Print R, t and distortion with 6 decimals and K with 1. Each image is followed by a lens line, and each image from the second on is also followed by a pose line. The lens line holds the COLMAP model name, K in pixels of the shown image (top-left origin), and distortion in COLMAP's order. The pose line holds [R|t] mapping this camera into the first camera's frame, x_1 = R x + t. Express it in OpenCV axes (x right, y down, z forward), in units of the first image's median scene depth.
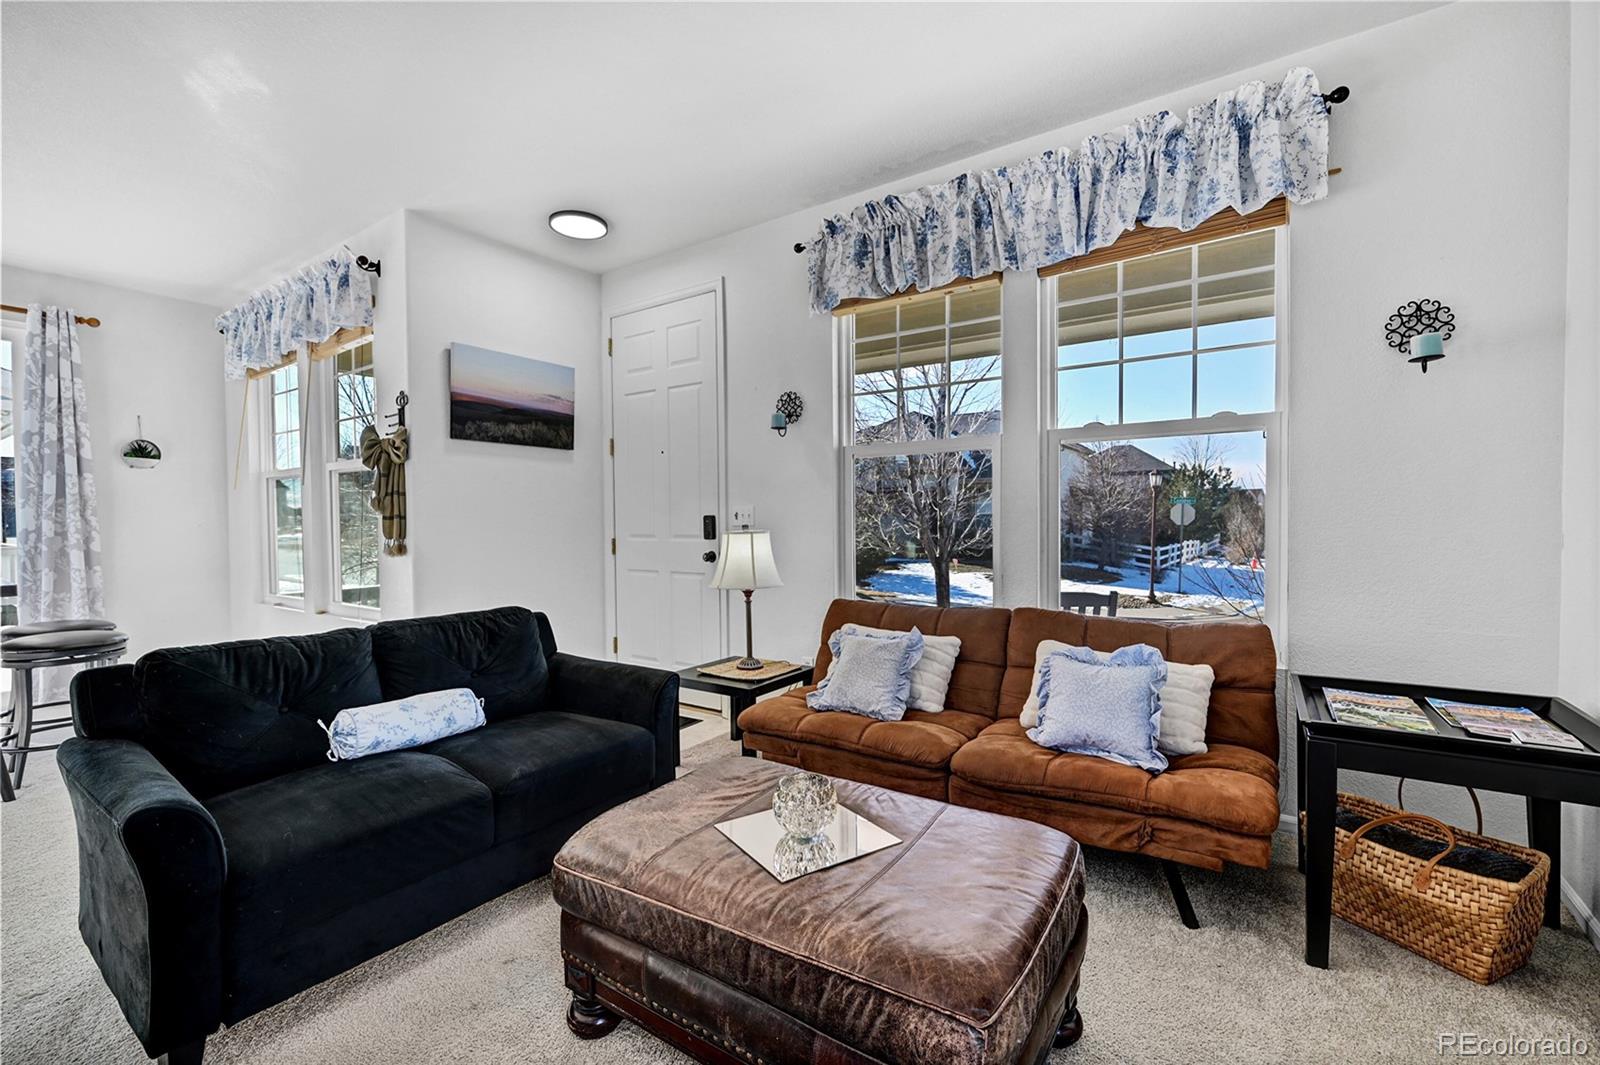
lens RADIAL K [[688.5, 0, 805.6], [0, 688.5, 537.4], [0, 0, 1]] dist [-0.002000, 0.000150]
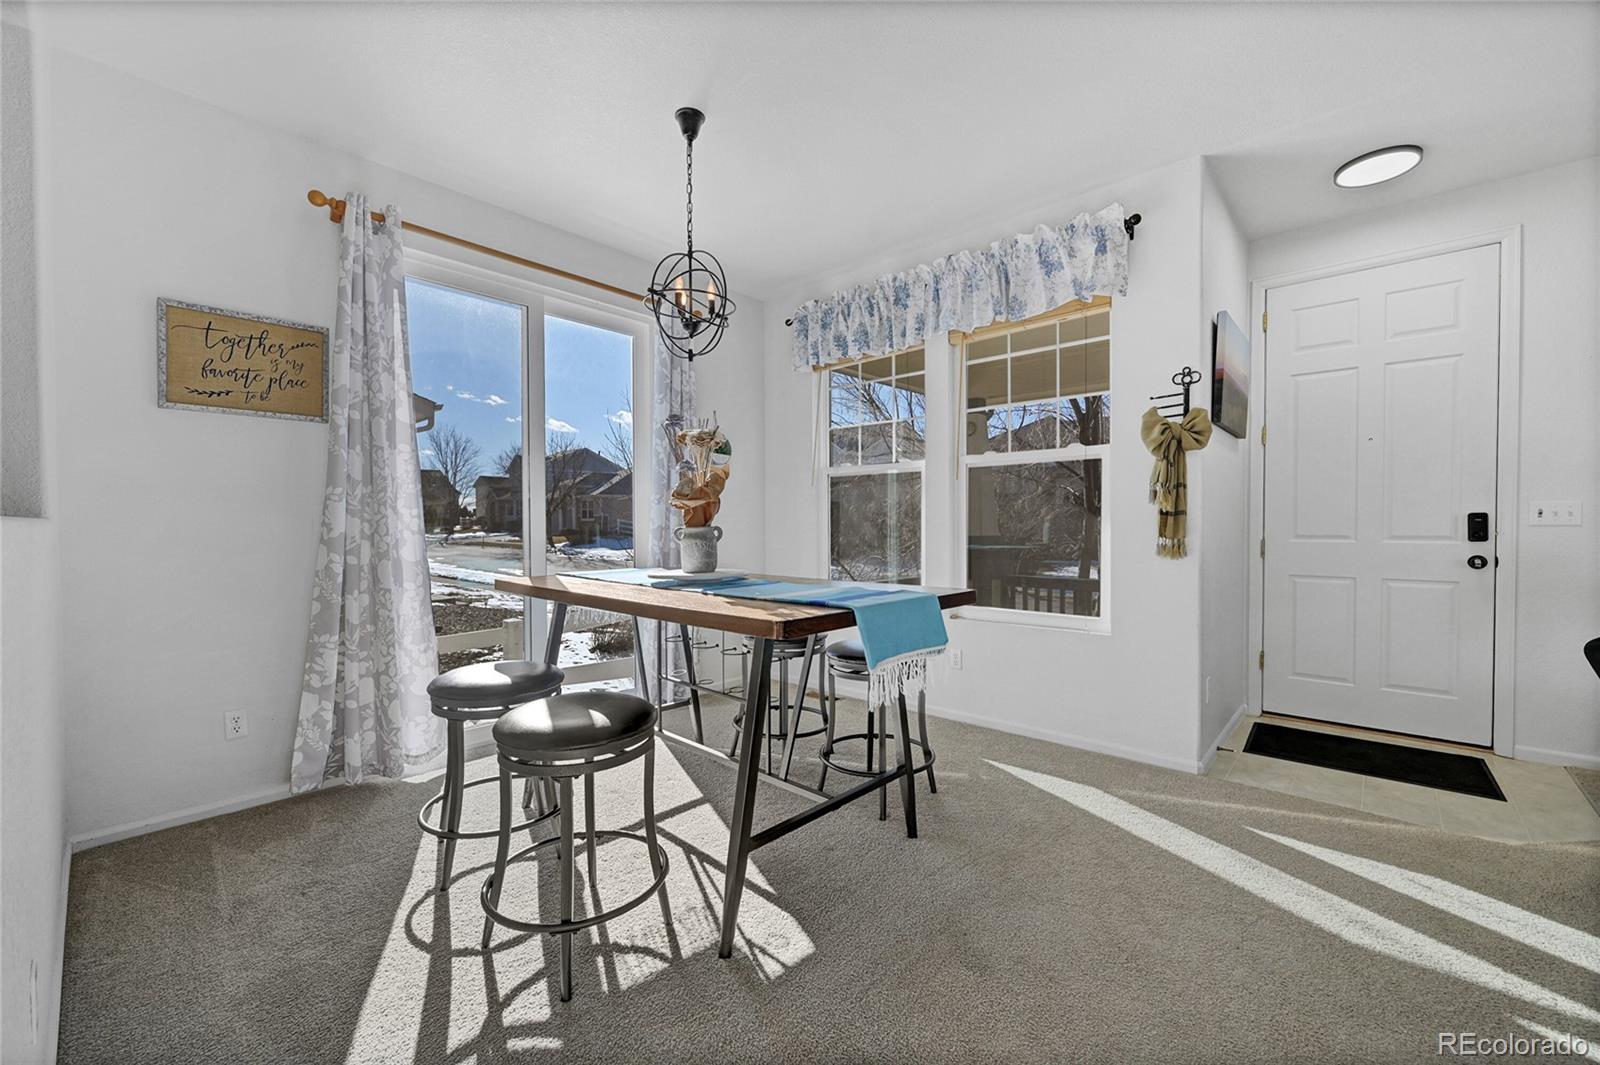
lens RADIAL K [[638.5, 0, 802.6], [0, 638.5, 534.6], [0, 0, 1]] dist [-0.001445, -0.000072]
pose [[0.991952, 0.006166, -0.126461, -0.797254], [-0.006764, 0.999968, -0.004301, 0.003065], [0.126430, 0.005121, 0.991962, 0.120129]]
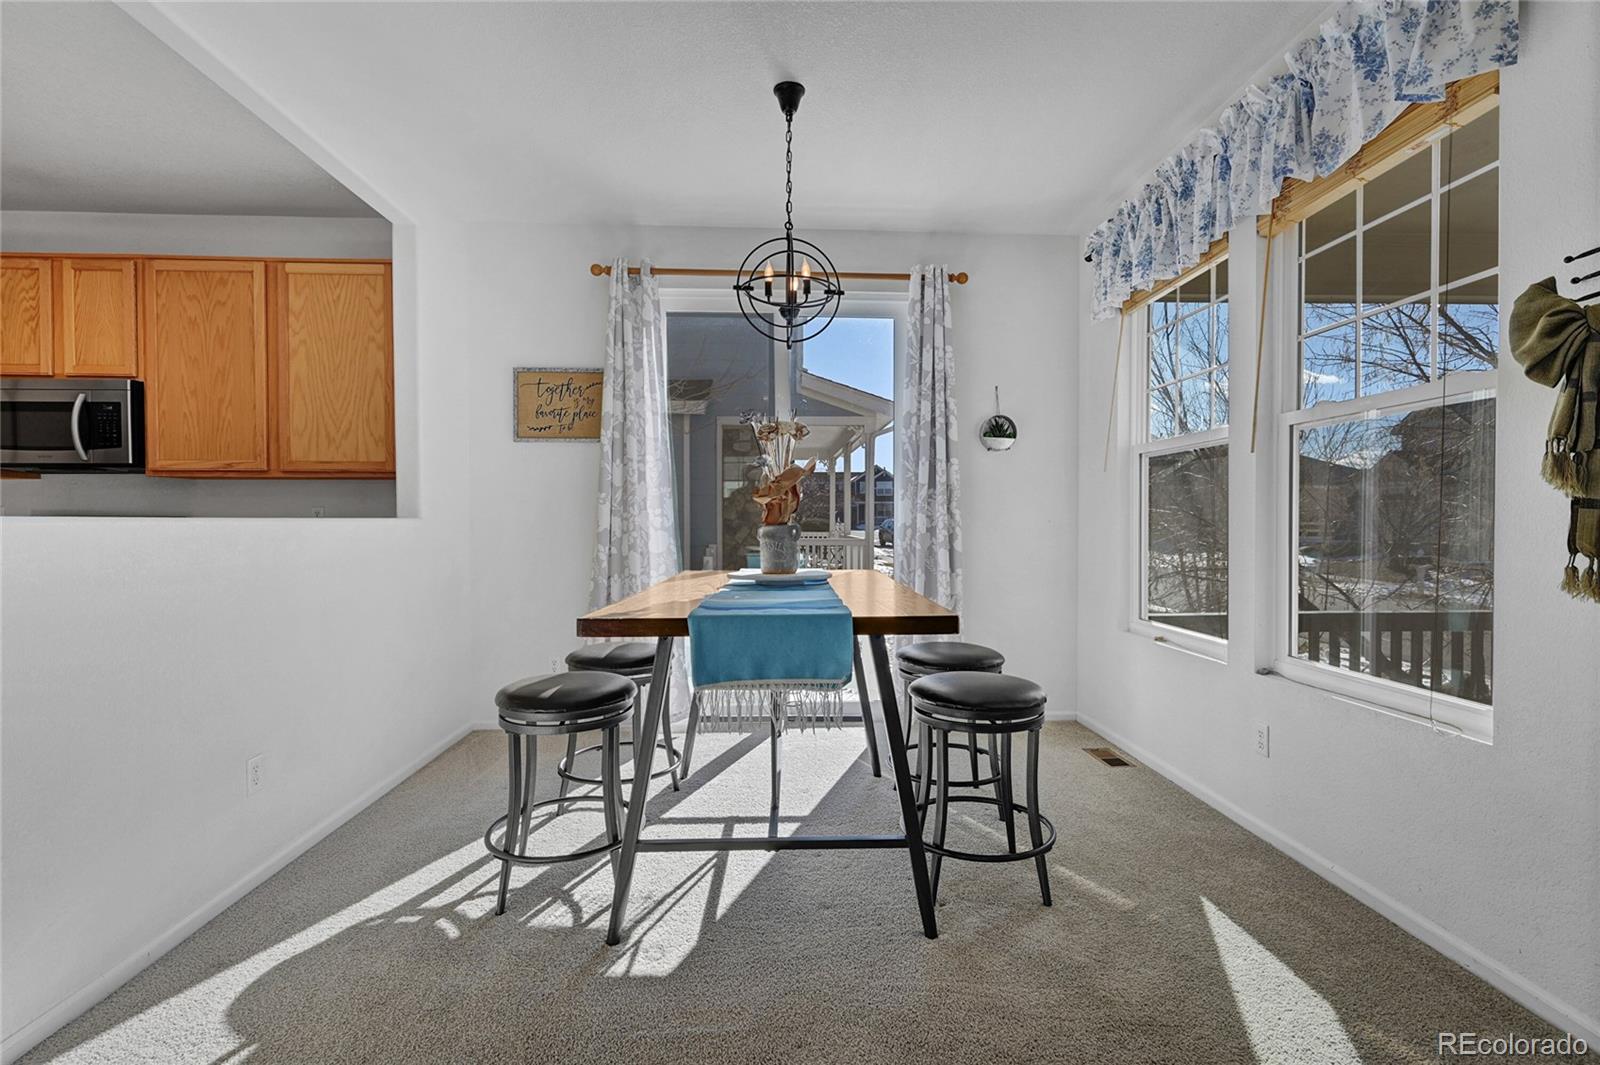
lens RADIAL K [[733.1, 0, 804.4], [0, 733.1, 533.8], [0, 0, 1]] dist [0.000671, -0.000767]
pose [[0.615680, 0.018948, -0.787768, -0.459244], [-0.021482, 0.999743, 0.007258, -0.003424], [0.787703, 0.012454, 0.615929, 0.310921]]
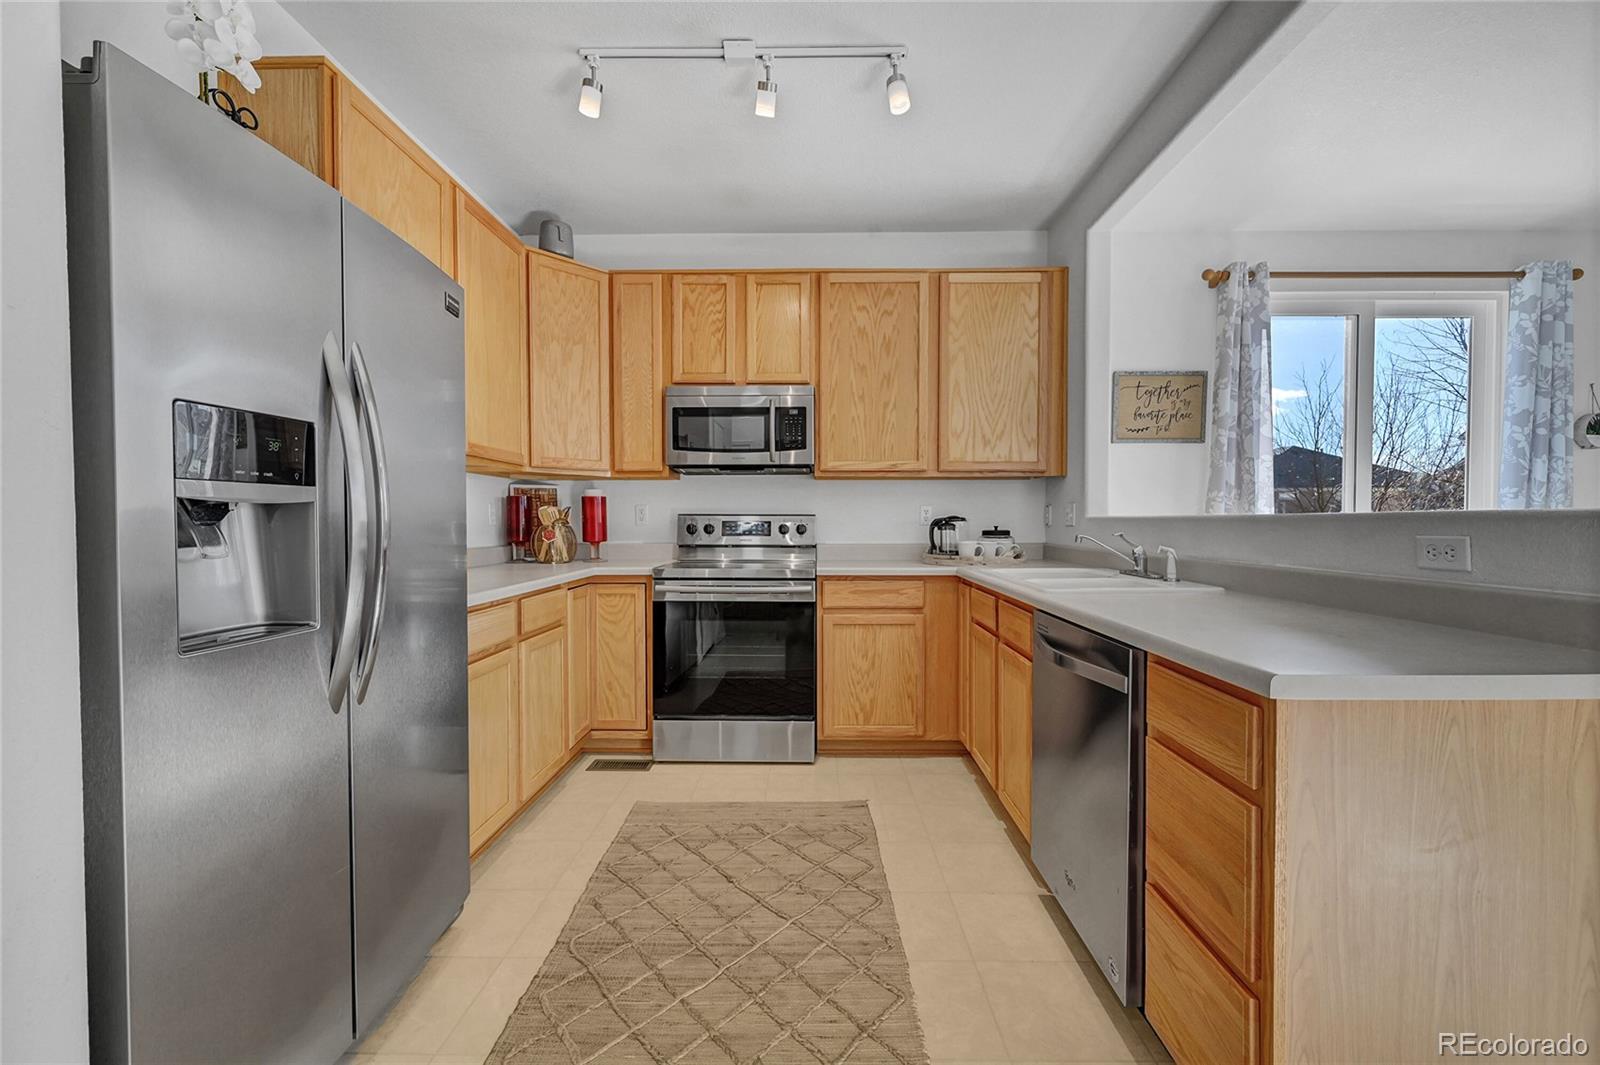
lens RADIAL K [[638.5, 0, 802.6], [0, 638.5, 534.6], [0, 0, 1]] dist [-0.001445, -0.000072]
pose [[0.555082, 0.021716, -0.831512, -0.940161], [-0.023891, 0.999663, 0.010159, 0.016454], [0.831453, 0.014227, 0.555414, -0.208381]]
